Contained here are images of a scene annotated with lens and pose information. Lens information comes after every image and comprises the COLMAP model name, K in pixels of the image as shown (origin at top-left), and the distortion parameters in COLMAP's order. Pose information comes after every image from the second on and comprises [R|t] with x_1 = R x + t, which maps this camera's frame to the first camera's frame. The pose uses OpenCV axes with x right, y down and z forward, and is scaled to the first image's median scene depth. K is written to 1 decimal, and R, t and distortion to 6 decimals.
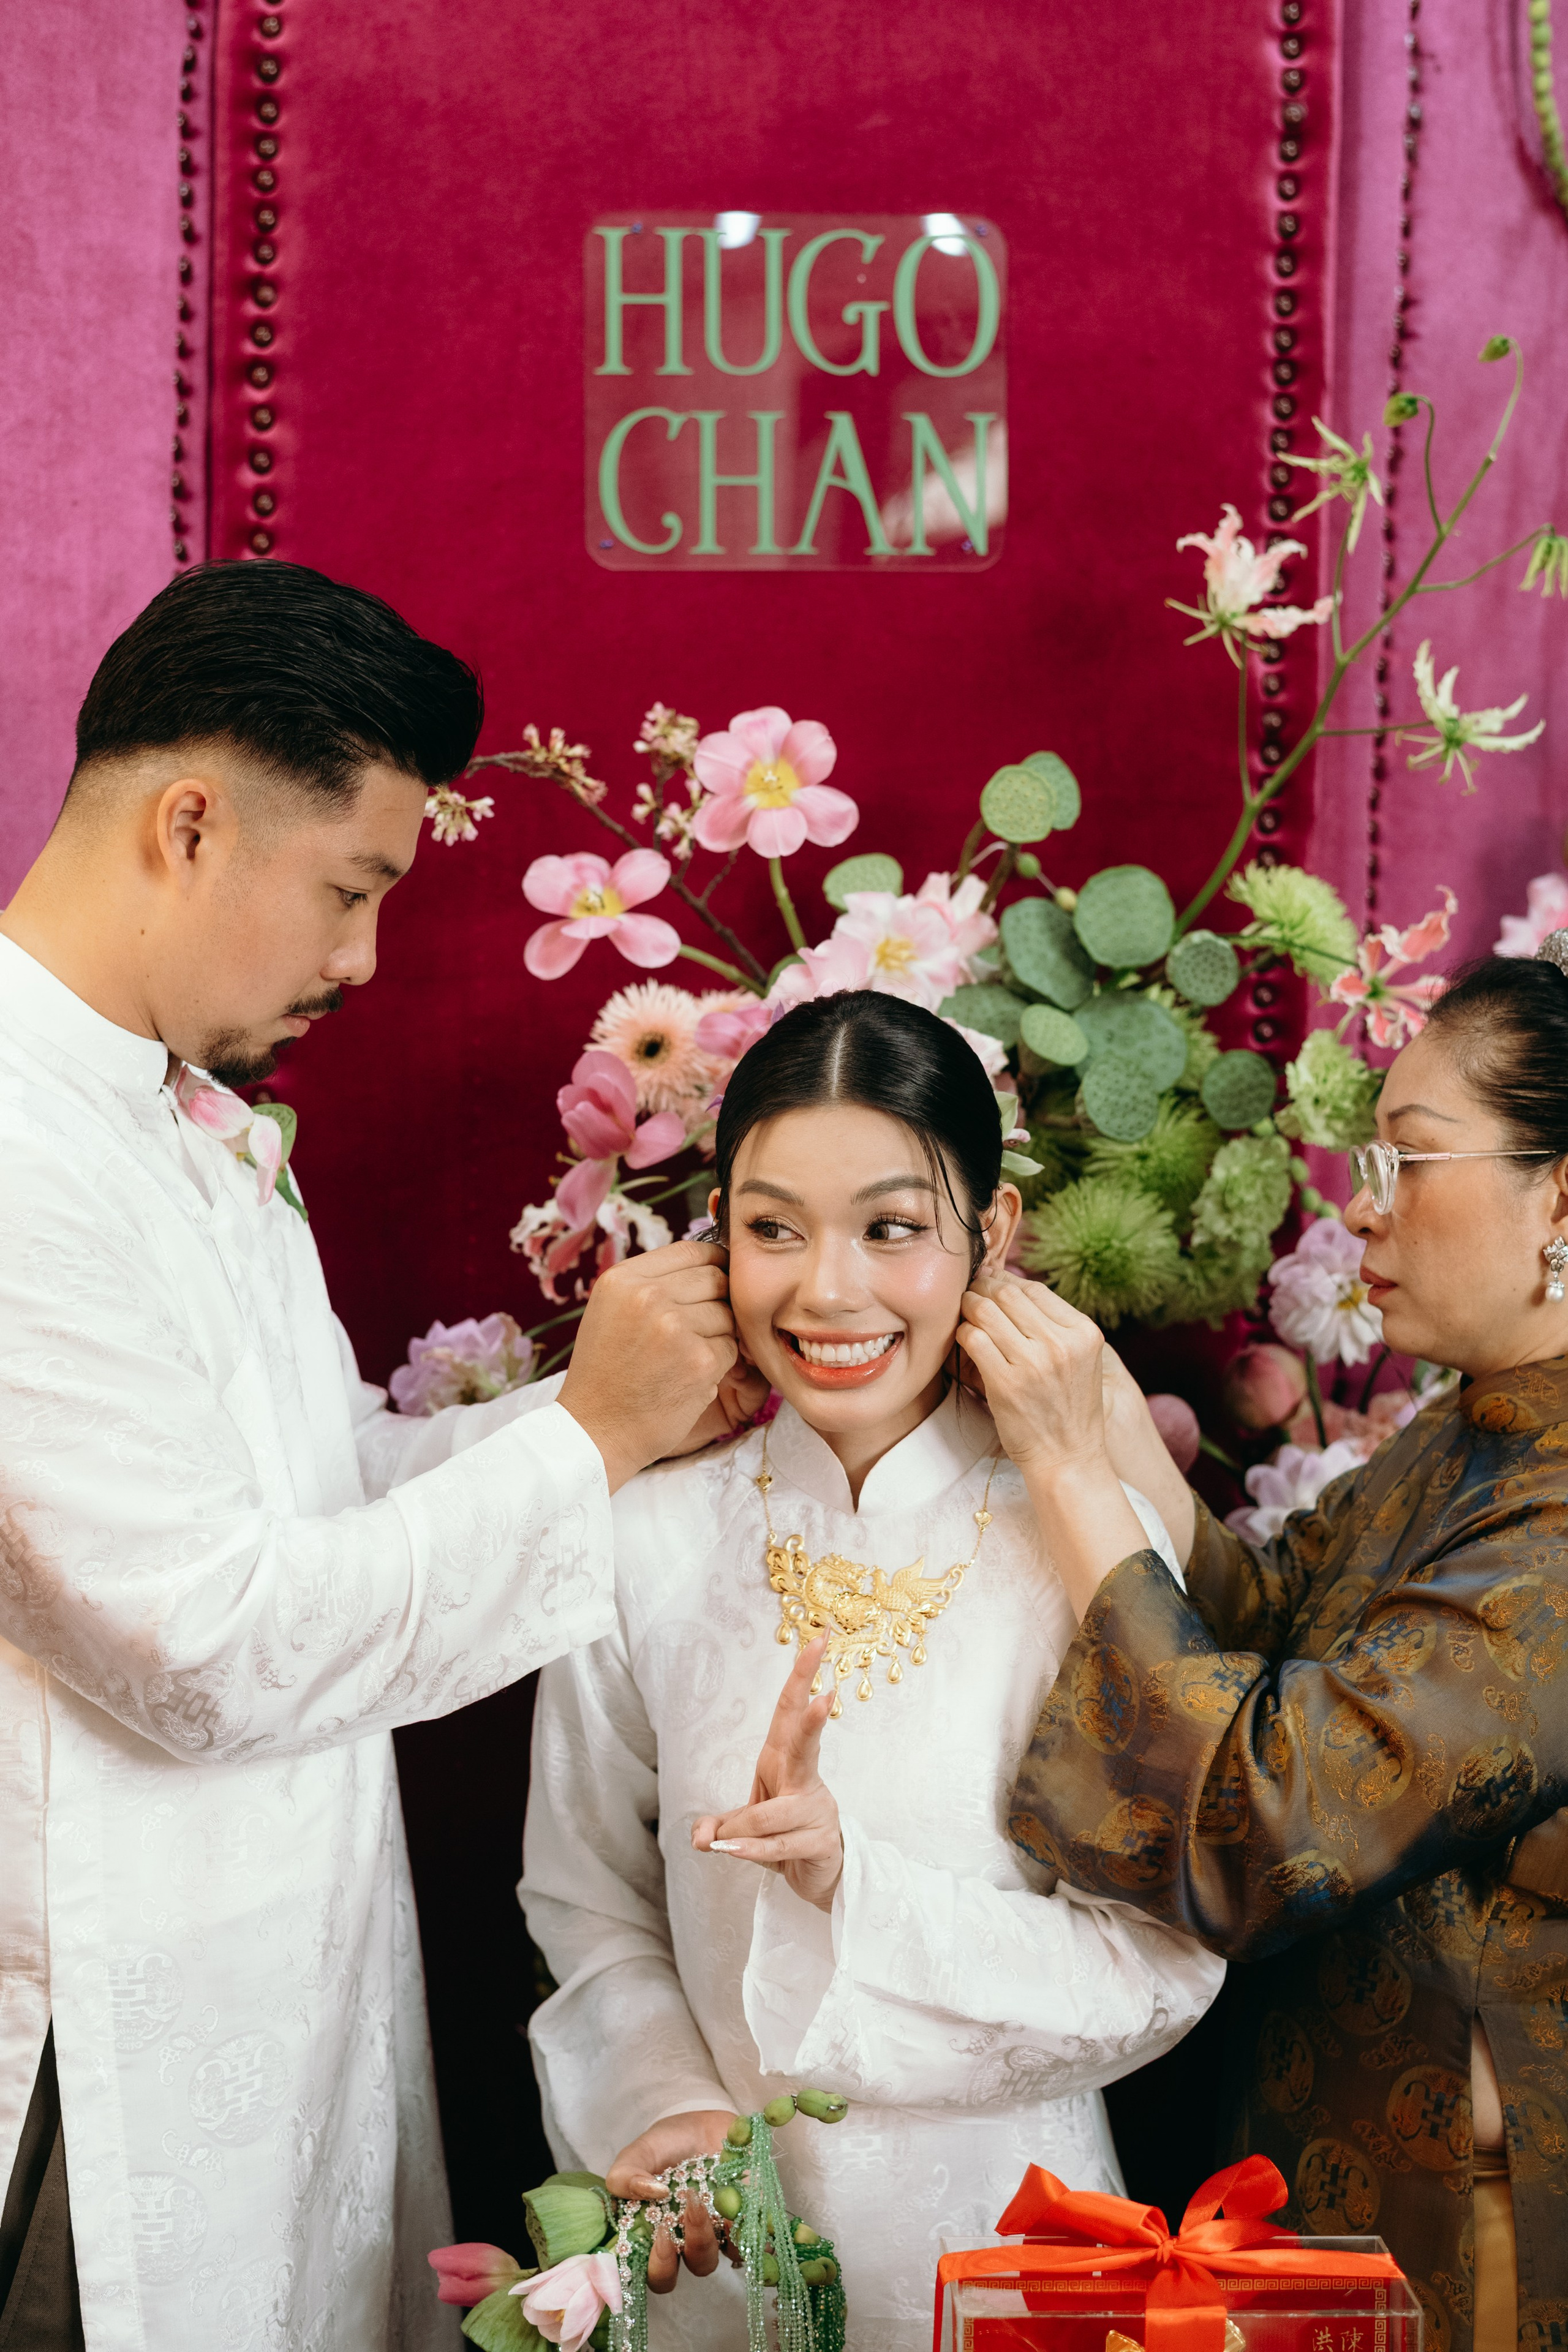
lens RADIAL K [[4038.1, 0, 763.3], [0, 4038.1, 1155.6], [0, 0, 1]] dist [-0.045949, 0.000000]
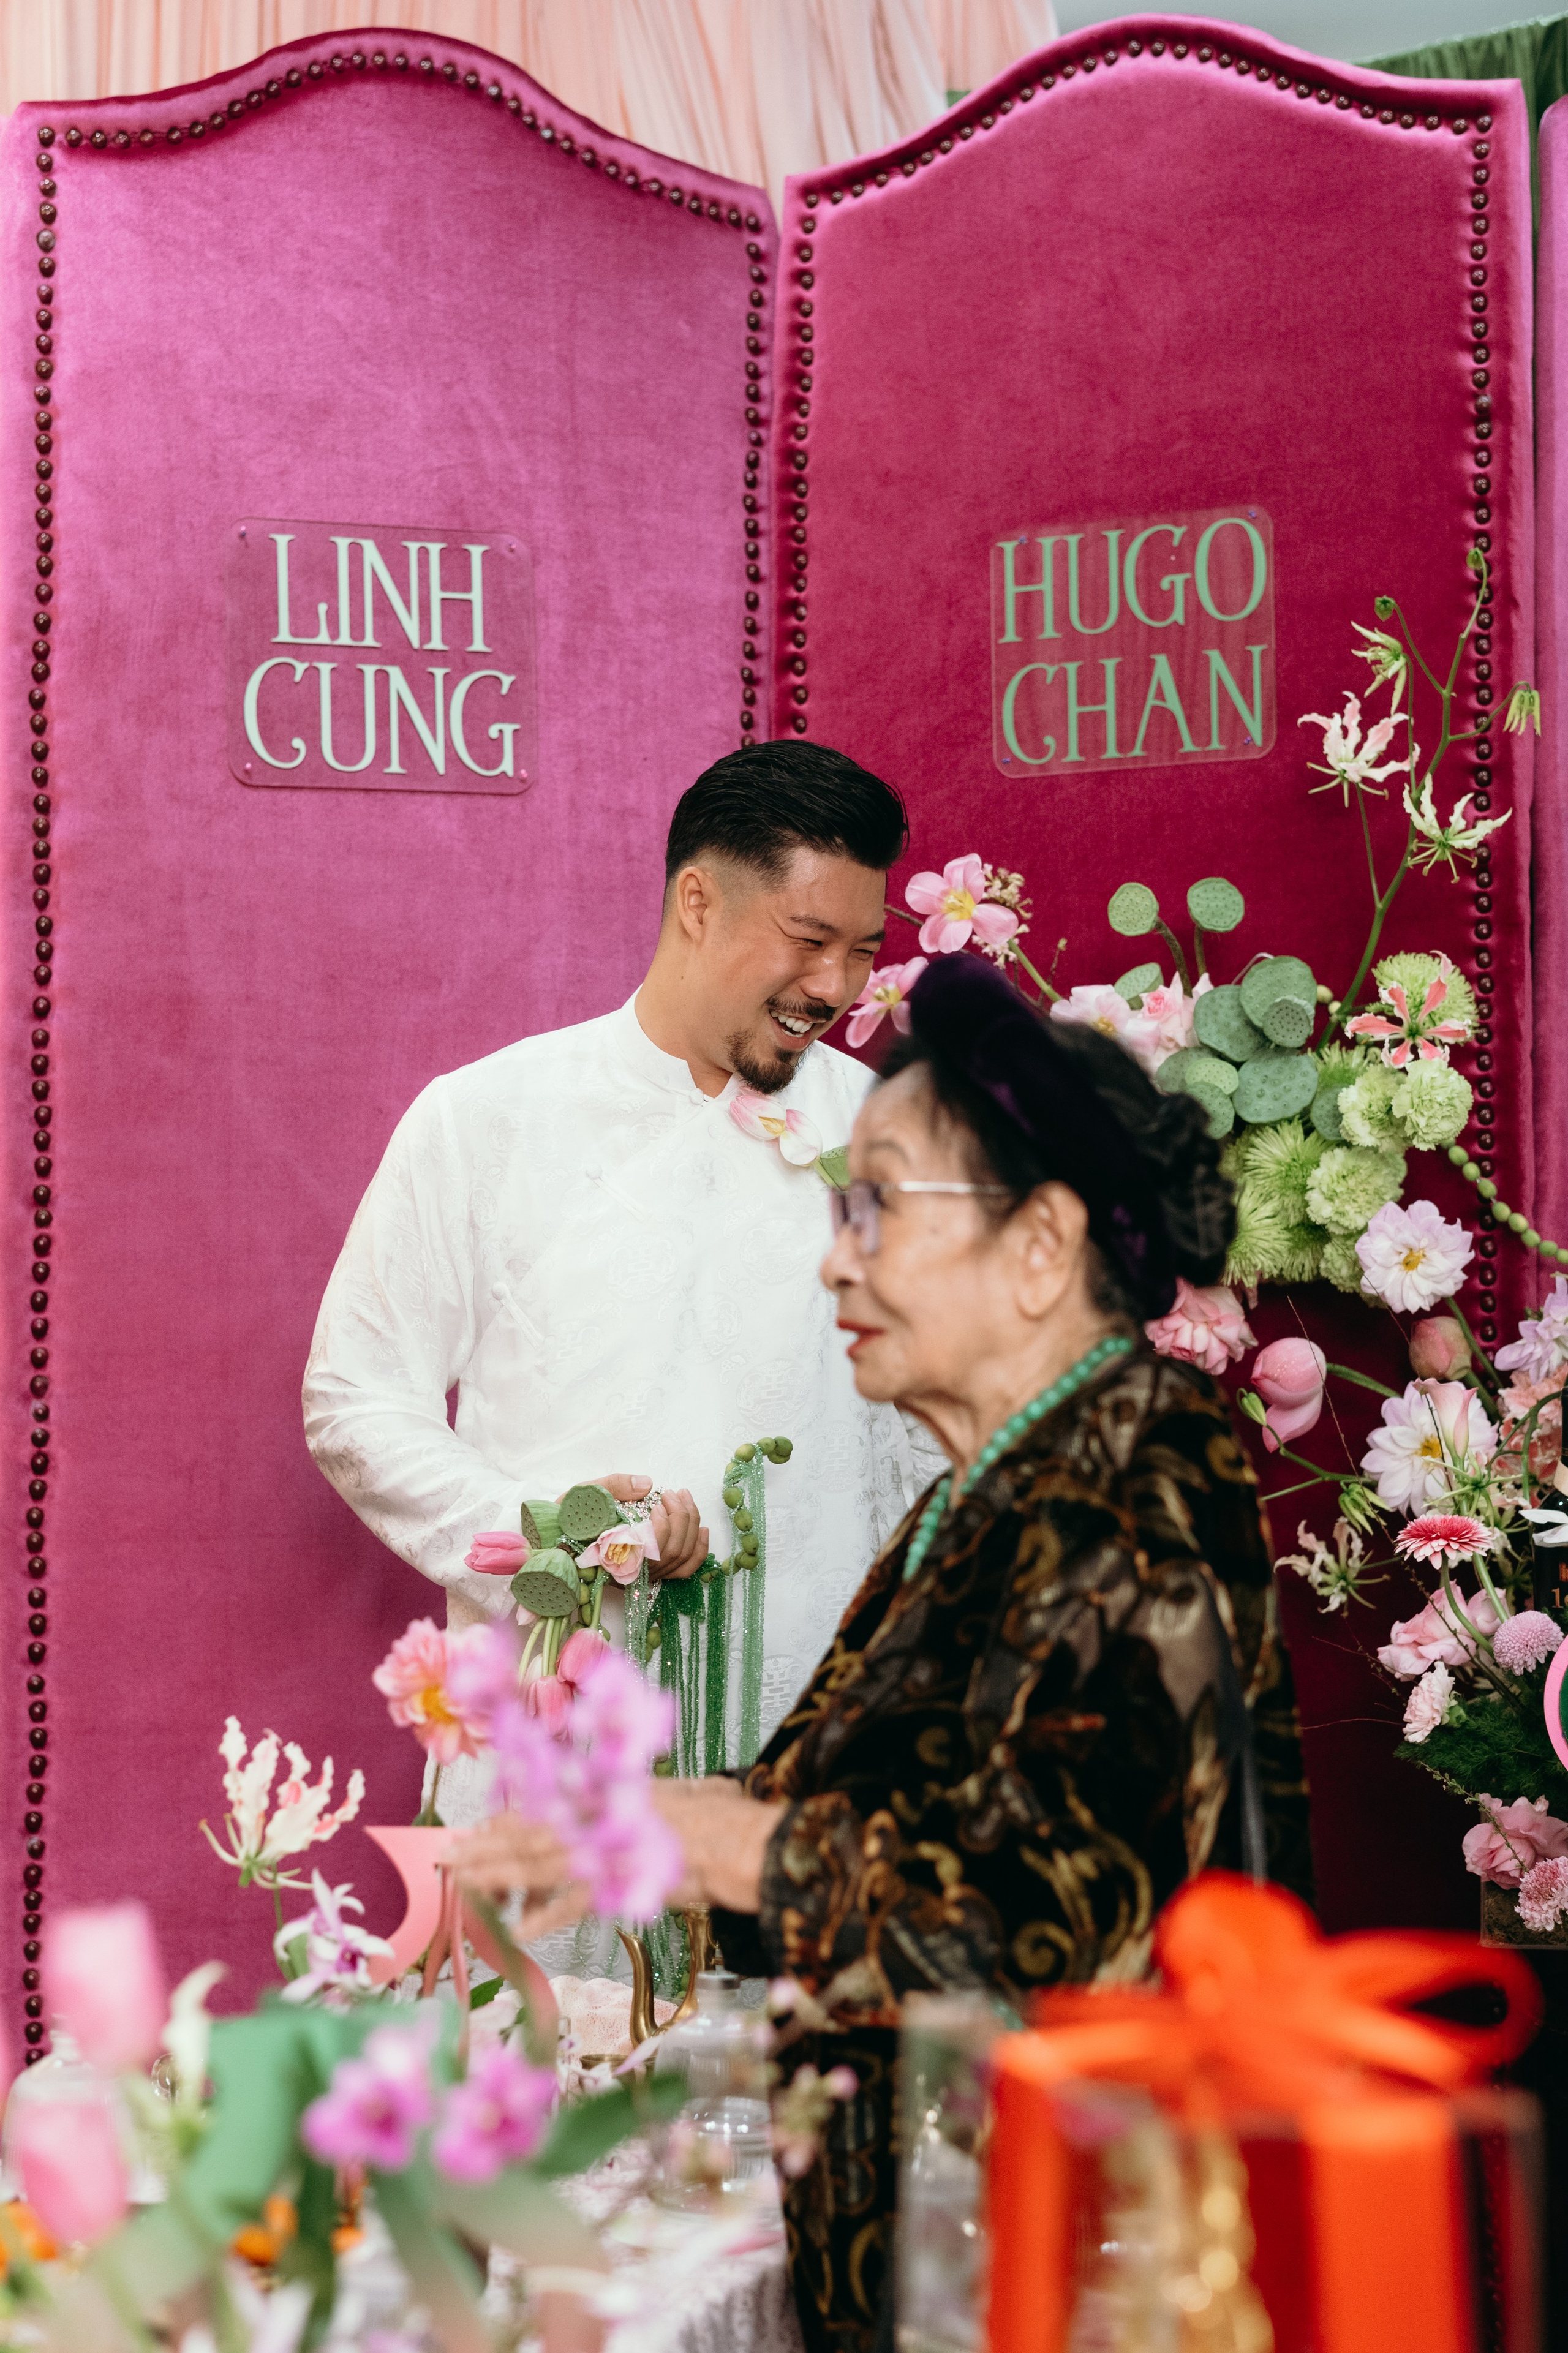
lens RADIAL K [[4040.1, 0, 786.0], [0, 4040.1, 1209.5], [0, 0, 1]] dist [-0.045949, 0.000000]
pose [[0.863023, -0.026625, -0.504462, 0.611309], [-0.017038, 0.996508, -0.081742, 0.124639], [0.504877, 0.079141, 0.859556, -0.252941]]
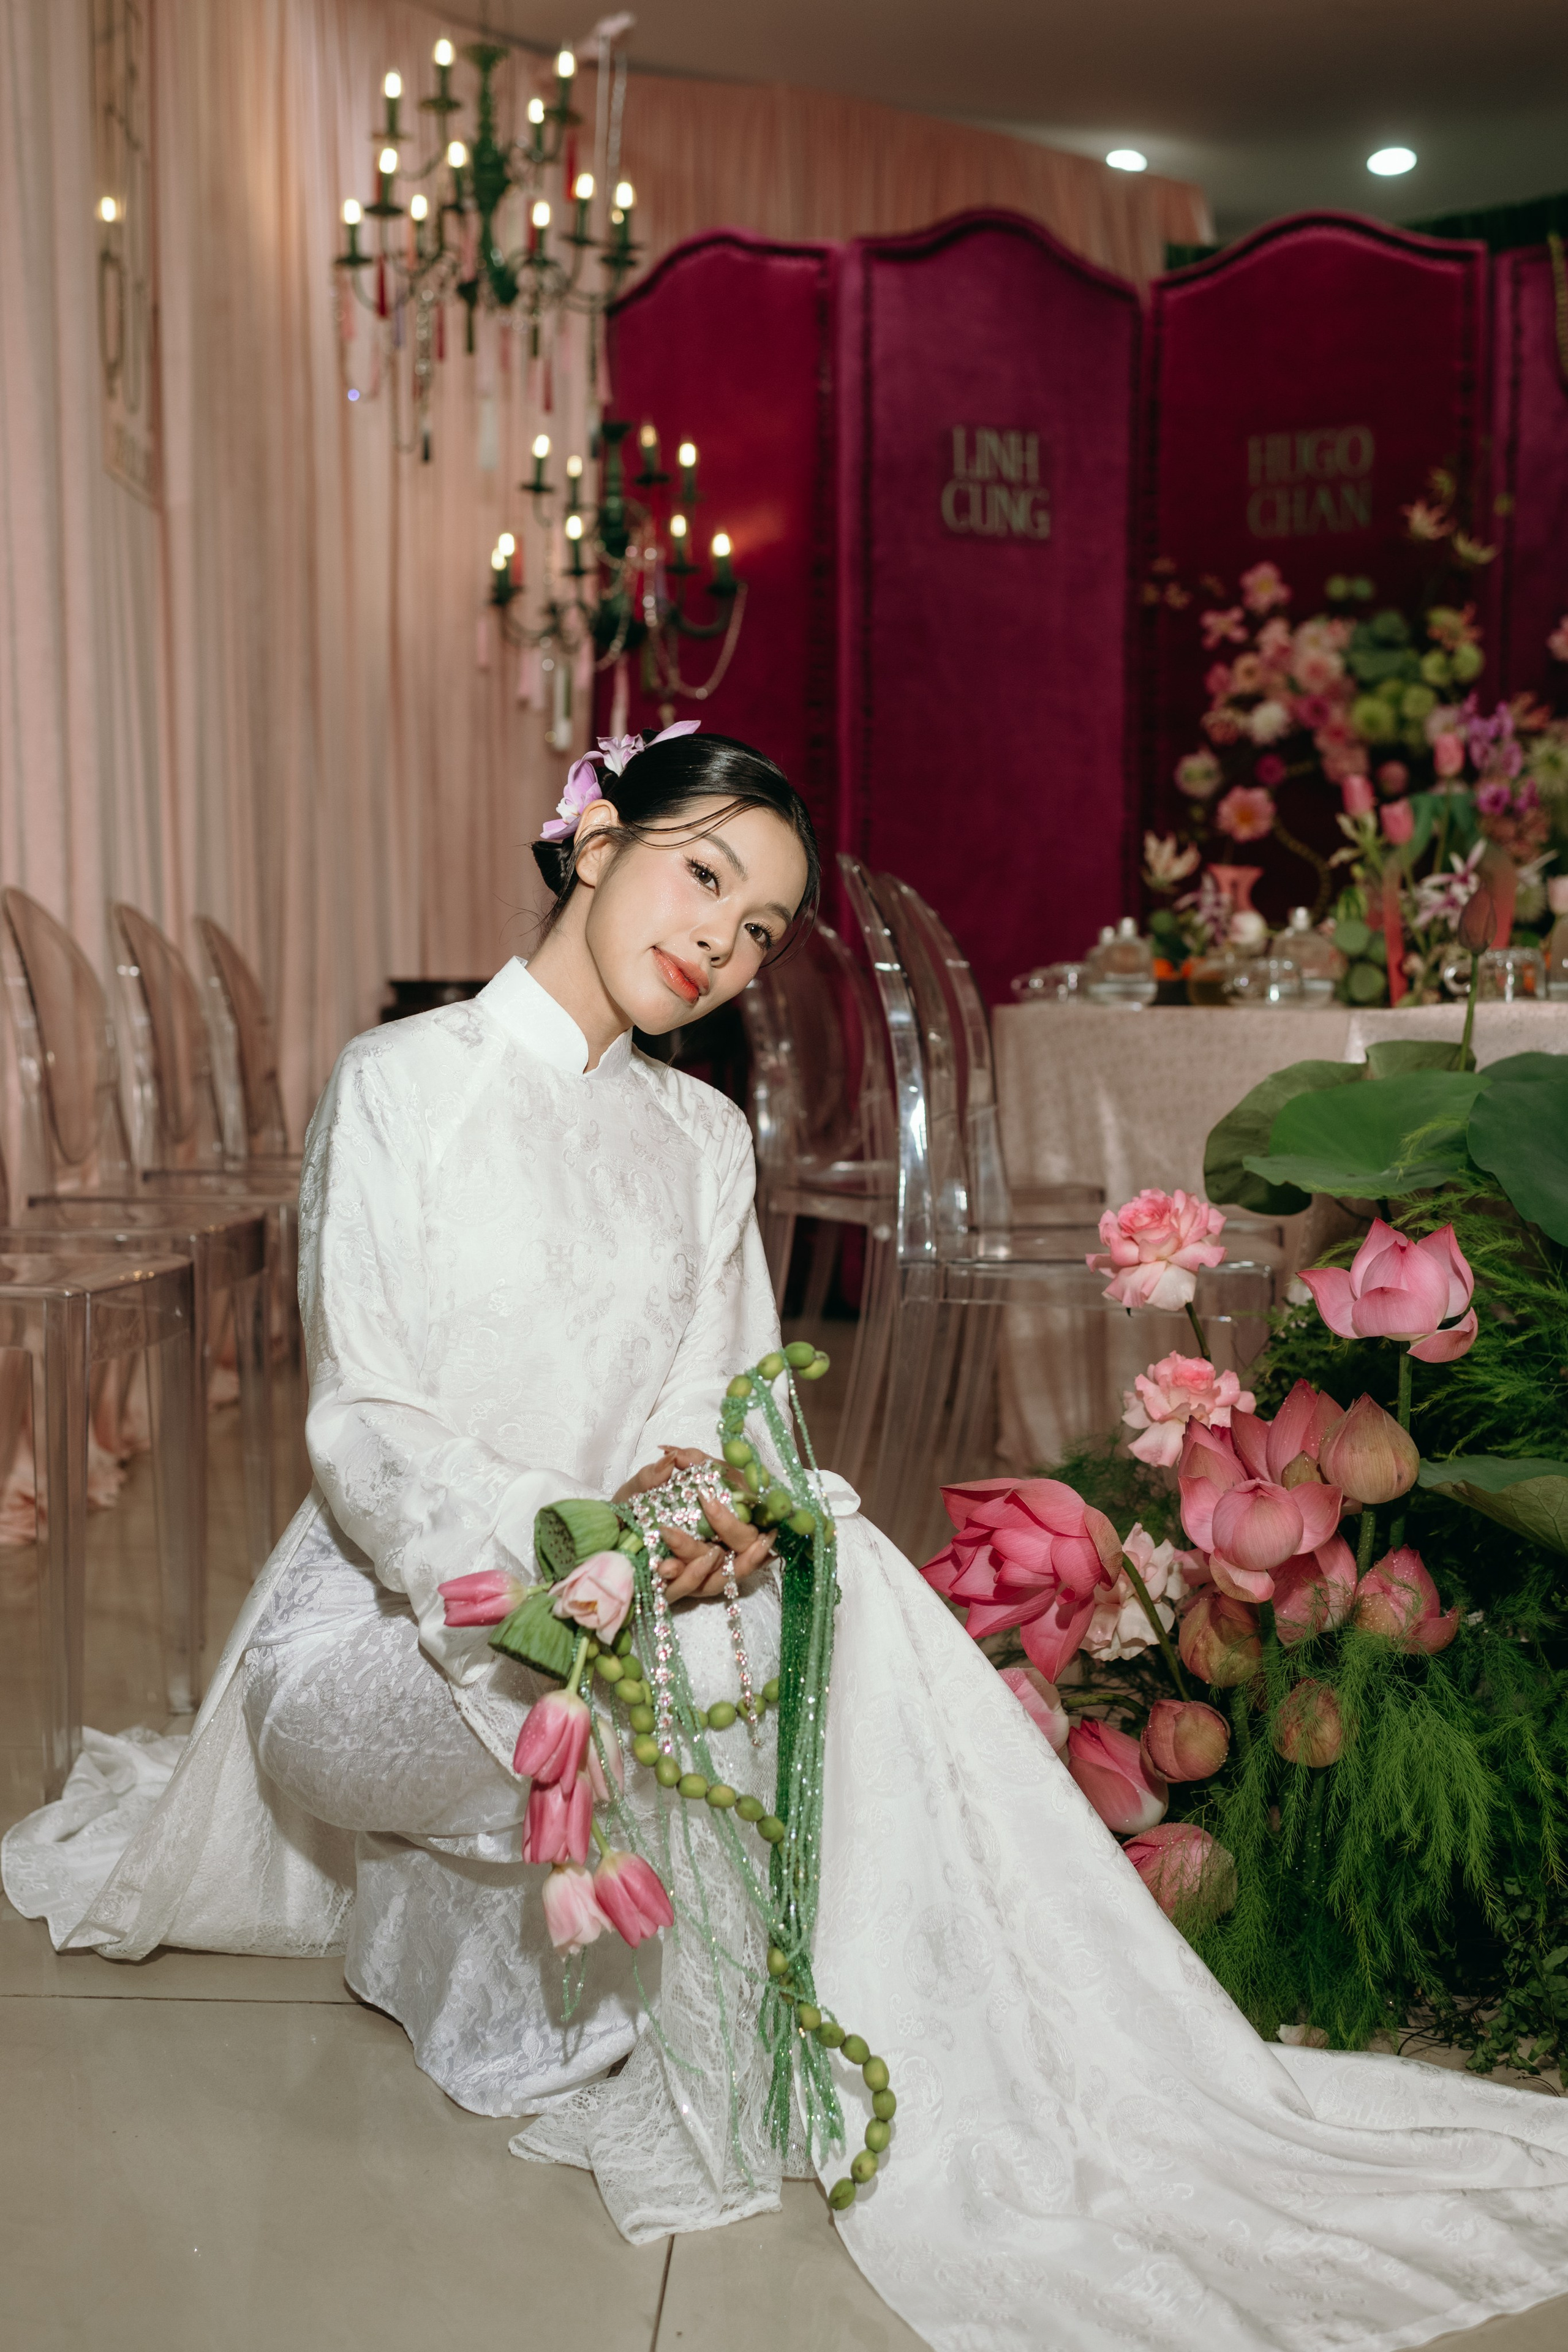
lens RADIAL K [[2428.3, 0, 793.2], [0, 2428.3, 1121.9], [0, 0, 1]] dist [0.002430, 0.000000]
pose [[0.898764, 0.012513, -0.438254, 0.517361], [-0.015088, 0.999883, -0.002394, 0.355299], [0.438173, 0.008764, 0.898848, -1.003784]]
